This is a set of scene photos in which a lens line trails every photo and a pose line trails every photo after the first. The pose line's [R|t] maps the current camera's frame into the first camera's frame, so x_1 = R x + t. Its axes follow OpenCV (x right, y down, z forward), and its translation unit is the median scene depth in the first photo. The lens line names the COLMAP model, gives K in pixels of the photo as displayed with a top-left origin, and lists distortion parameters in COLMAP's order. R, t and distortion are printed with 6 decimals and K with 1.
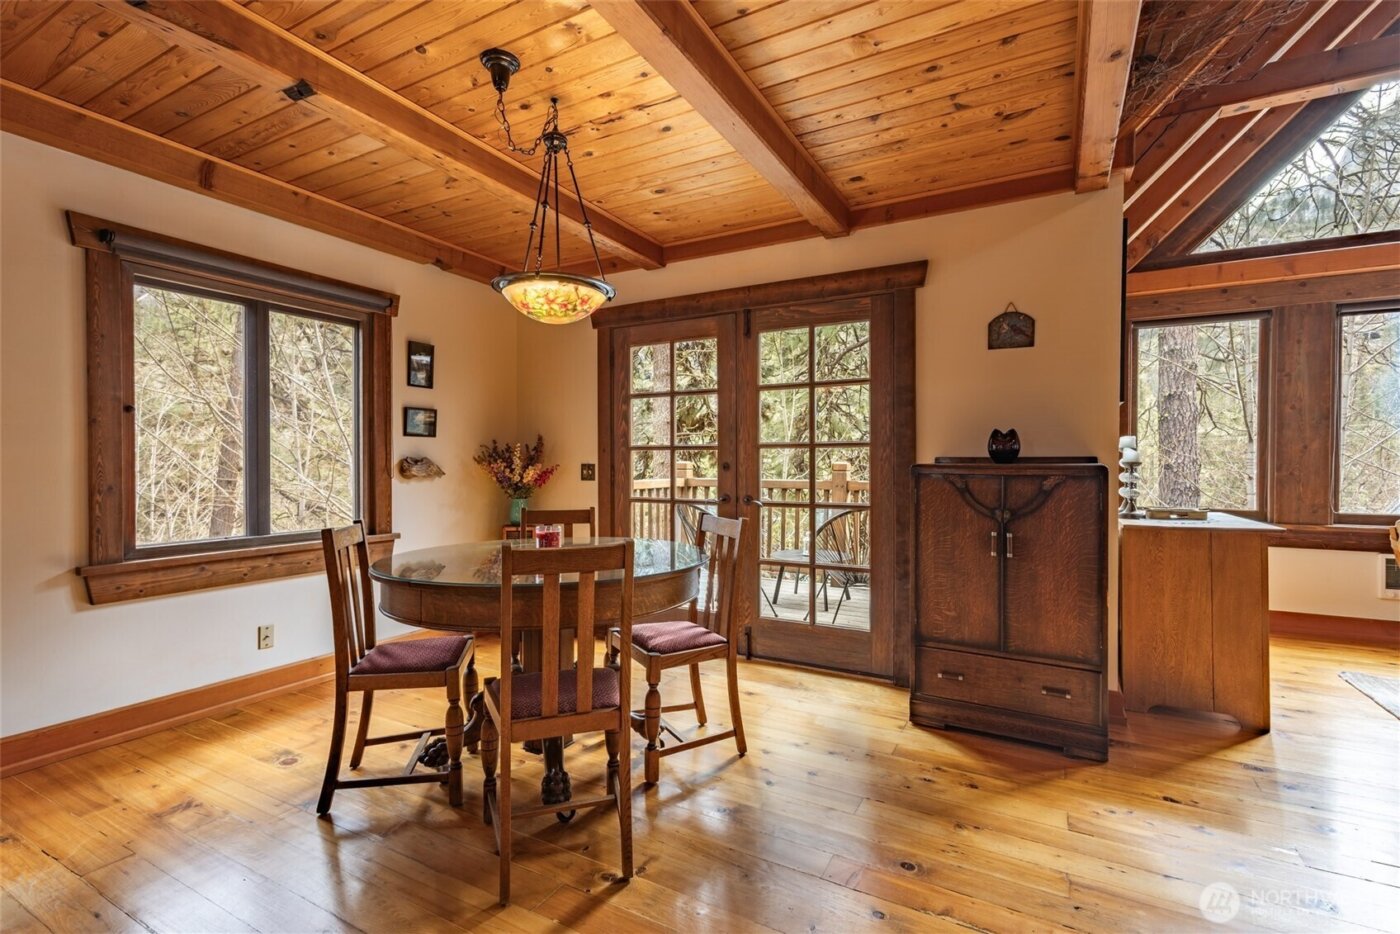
lens RADIAL K [[641.5, 0, 704.9], [0, 641.5, 466.2], [0, 0, 1]] dist [0.000292, -0.001539]
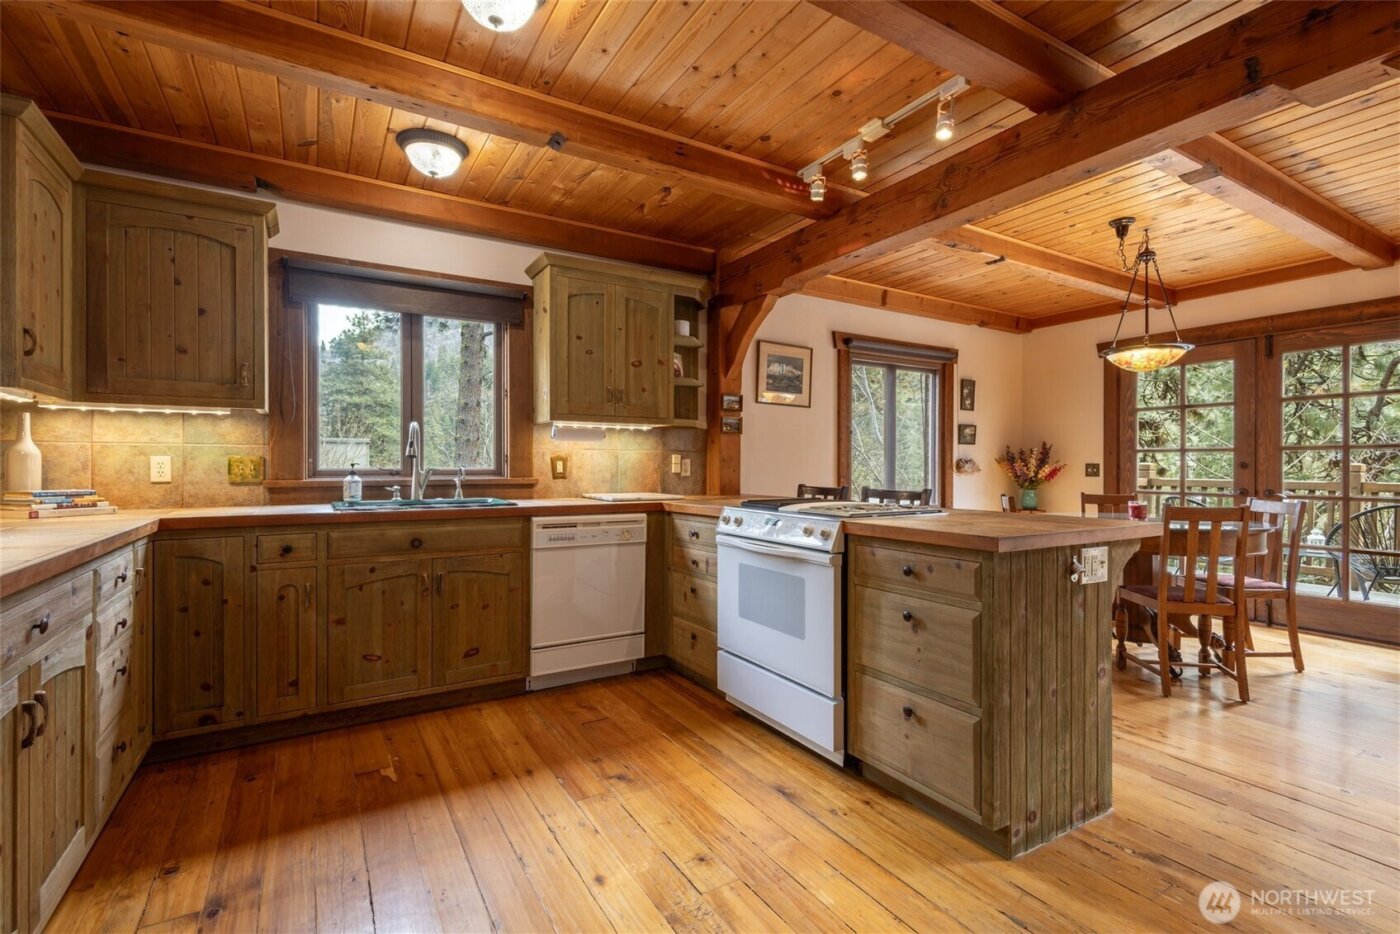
lens RADIAL K [[641.5, 0, 692.1], [0, 641.5, 467.2], [0, 0, 1]] dist [0.000292, -0.001539]
pose [[0.856476, 0.003784, -0.516173, -0.236470], [-0.005636, 0.999982, -0.002022, 0.012189], [0.516156, 0.004641, 0.856482, -0.579254]]
